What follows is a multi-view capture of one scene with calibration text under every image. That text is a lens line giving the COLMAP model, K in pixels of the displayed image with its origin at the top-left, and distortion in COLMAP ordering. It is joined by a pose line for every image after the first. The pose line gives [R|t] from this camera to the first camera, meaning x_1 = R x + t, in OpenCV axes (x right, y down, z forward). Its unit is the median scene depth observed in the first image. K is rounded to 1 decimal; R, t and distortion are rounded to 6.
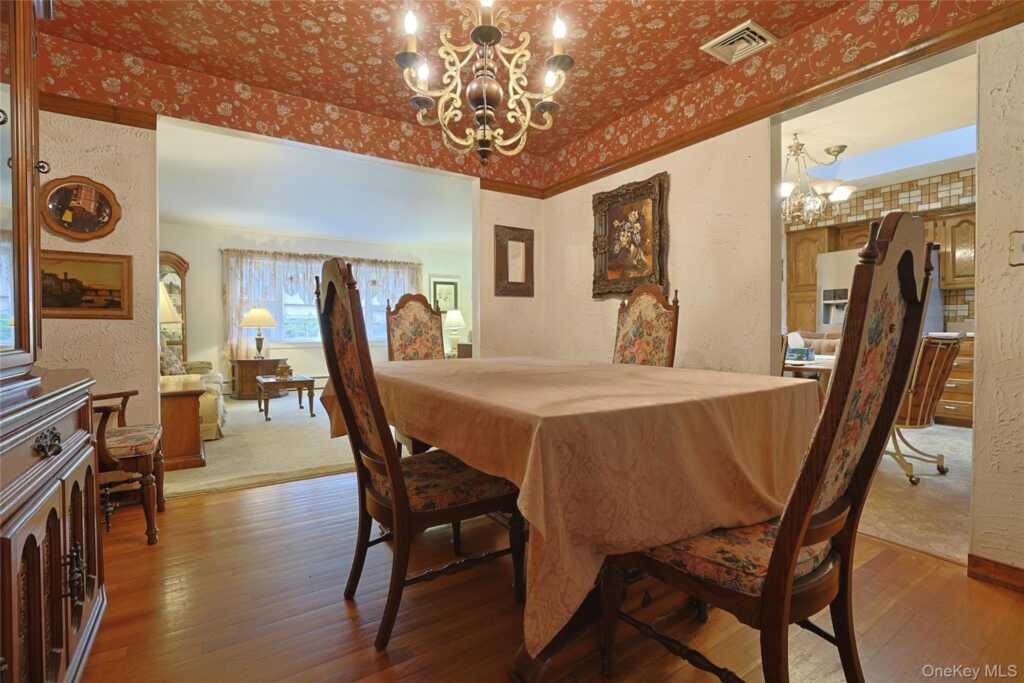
lens RADIAL K [[463.2, 0, 506.8], [0, 463.2, 335.2], [0, 0, 1]] dist [-0.040018, 0.010553]
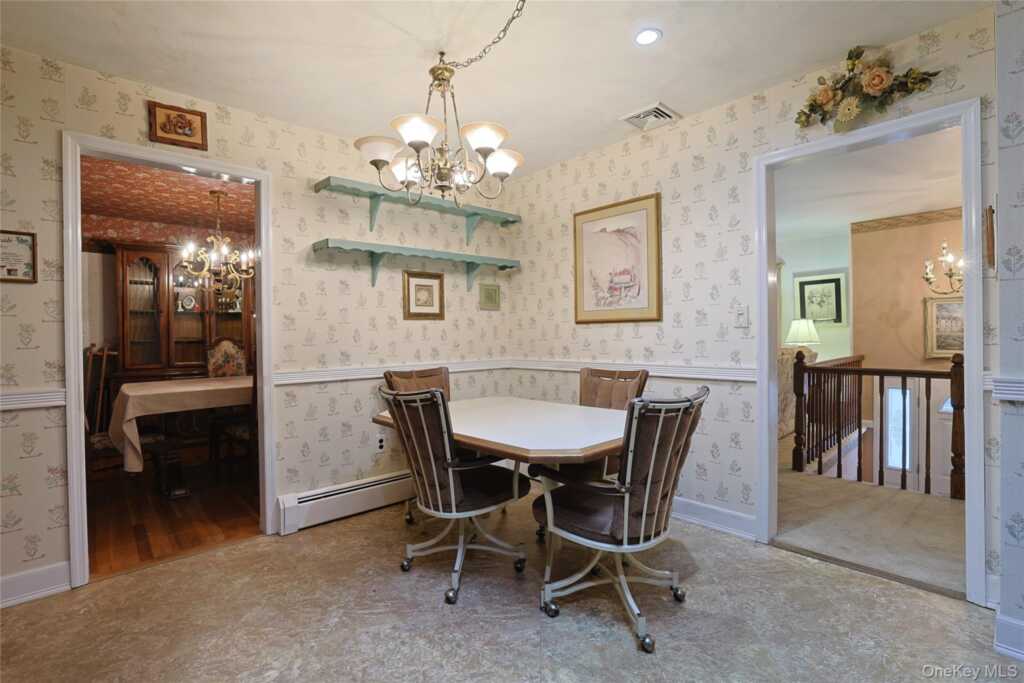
lens RADIAL K [[463.2, 0, 507.4], [0, 463.2, 341.5], [0, 0, 1]] dist [-0.040018, 0.010553]
pose [[0.166603, 0.011107, -0.985962, 1.096200], [-0.003746, 0.999936, 0.010631, -0.050372], [0.986017, 0.001923, 0.166634, 0.849183]]
